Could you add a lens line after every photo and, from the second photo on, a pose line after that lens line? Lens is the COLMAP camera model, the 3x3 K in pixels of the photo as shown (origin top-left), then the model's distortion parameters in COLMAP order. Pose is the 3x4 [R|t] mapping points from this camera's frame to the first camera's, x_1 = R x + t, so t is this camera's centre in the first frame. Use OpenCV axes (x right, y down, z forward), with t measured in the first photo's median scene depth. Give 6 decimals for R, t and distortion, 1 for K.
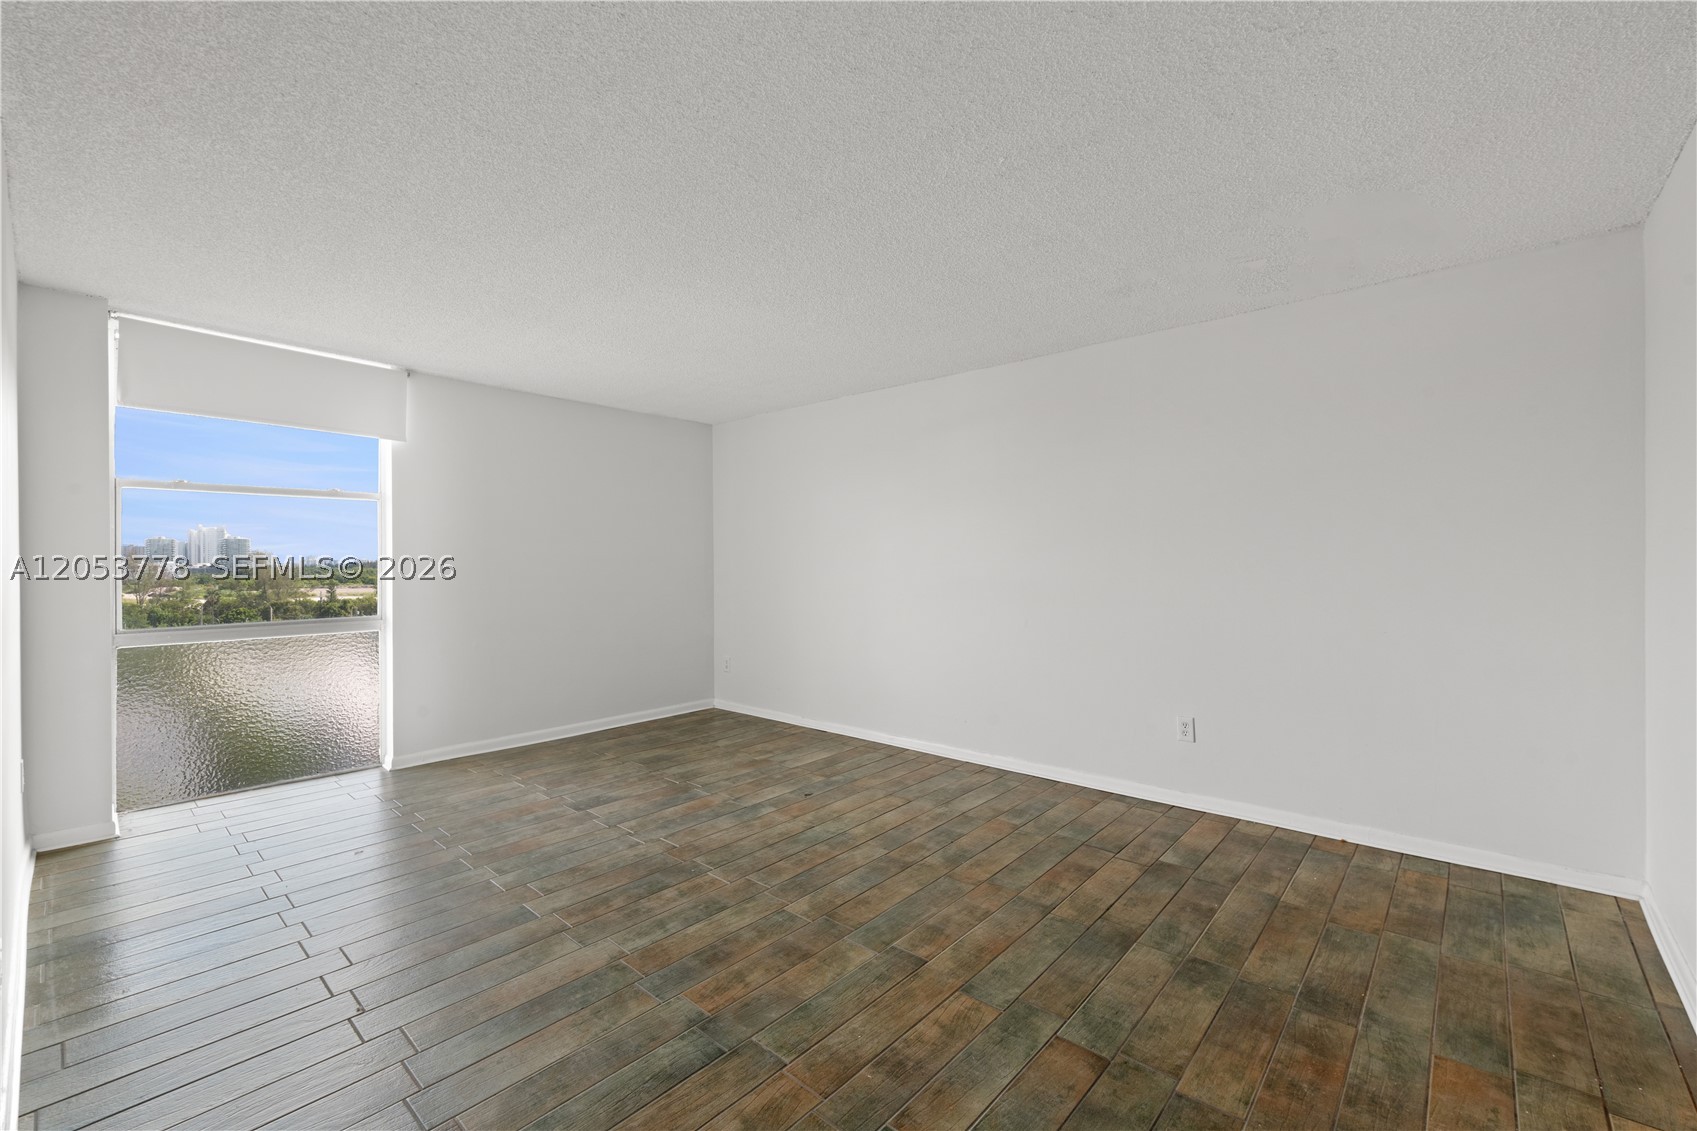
lens RADIAL K [[721.1, 0, 854.2], [0, 721.1, 558.6], [0, 0, 1]] dist [0.008818, -0.000589]
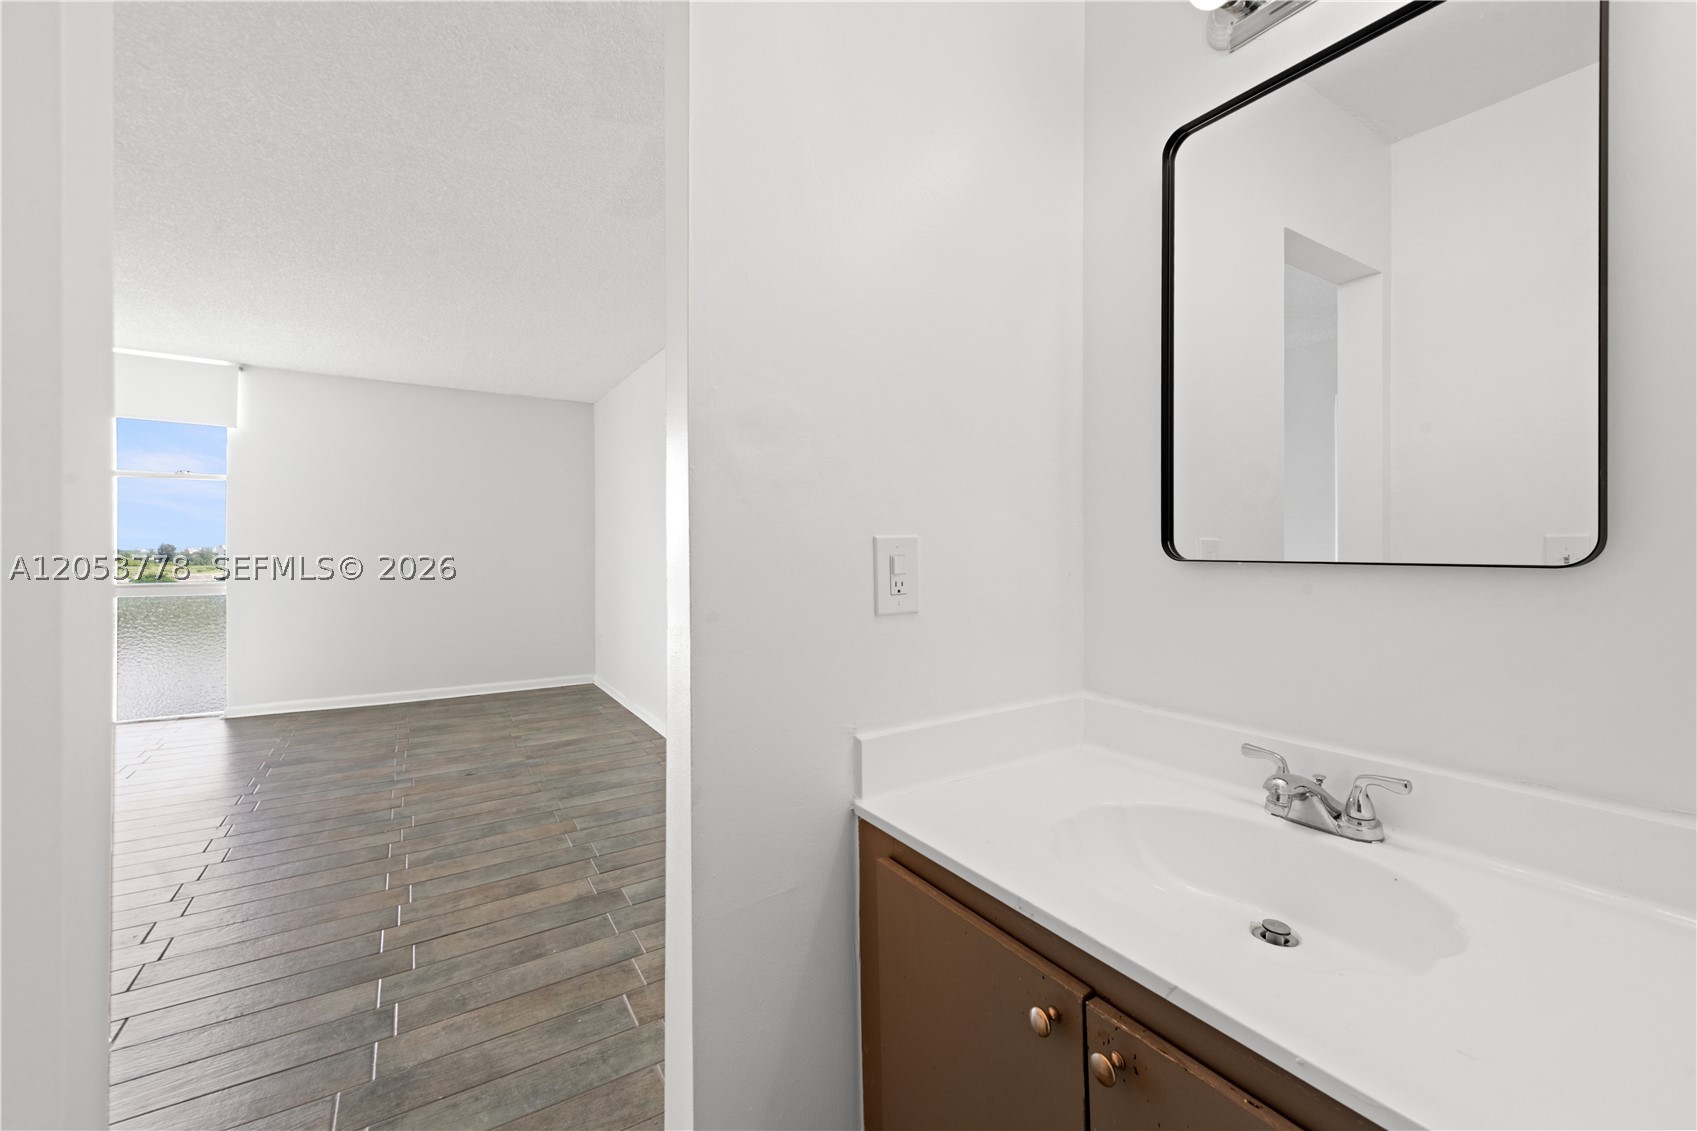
lens RADIAL K [[721.1, 0, 873.7], [0, 721.1, 537.9], [0, 0, 1]] dist [0.008818, -0.000589]
pose [[0.959616, 0.000855, -0.281313, 0.836776], [-0.004039, 0.999934, -0.010740, 0.021718], [0.281285, 0.011443, 0.959556, 0.253660]]
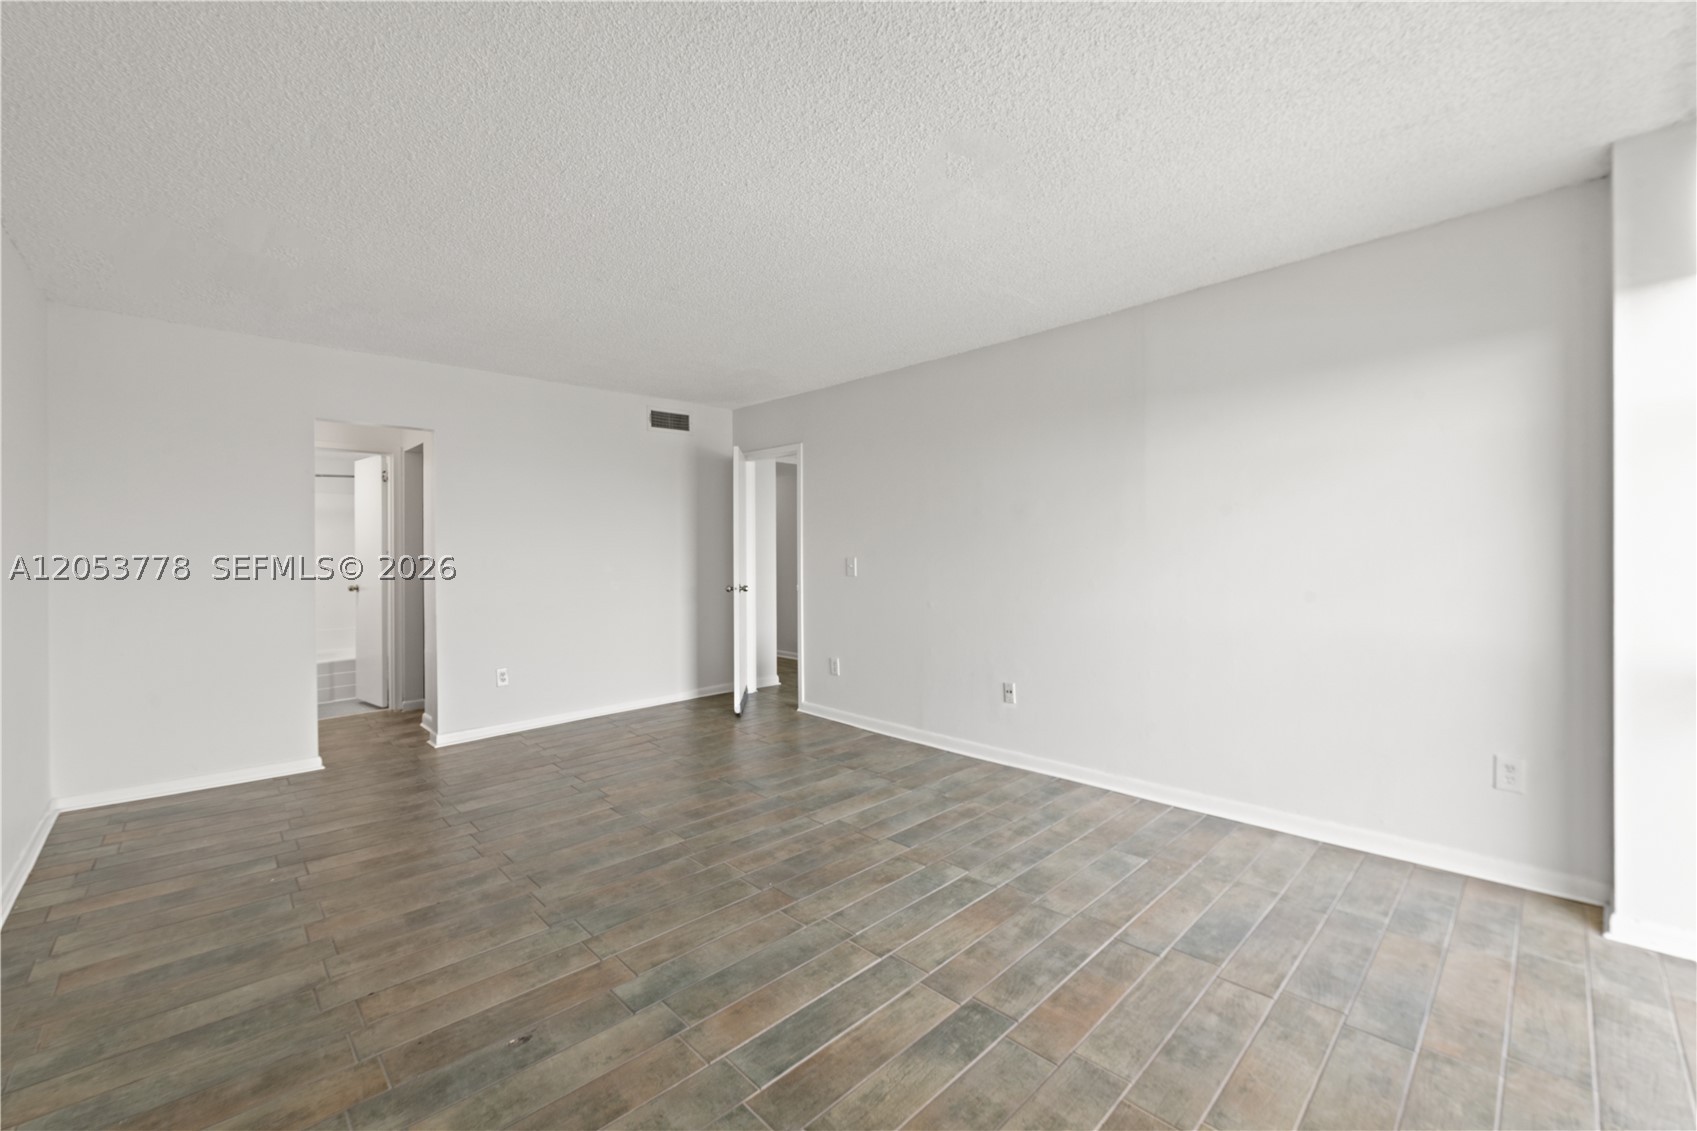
lens RADIAL K [[677.5, 0, 848.1], [0, 677.5, 557.2], [0, 0, 1]] dist [0.000670, 0.000078]
pose [[-0.996123, 0.017316, 0.086253, -0.367156], [0.017859, 0.999825, 0.005528, 0.016739], [-0.086143, 0.007047, -0.996258, 1.634566]]
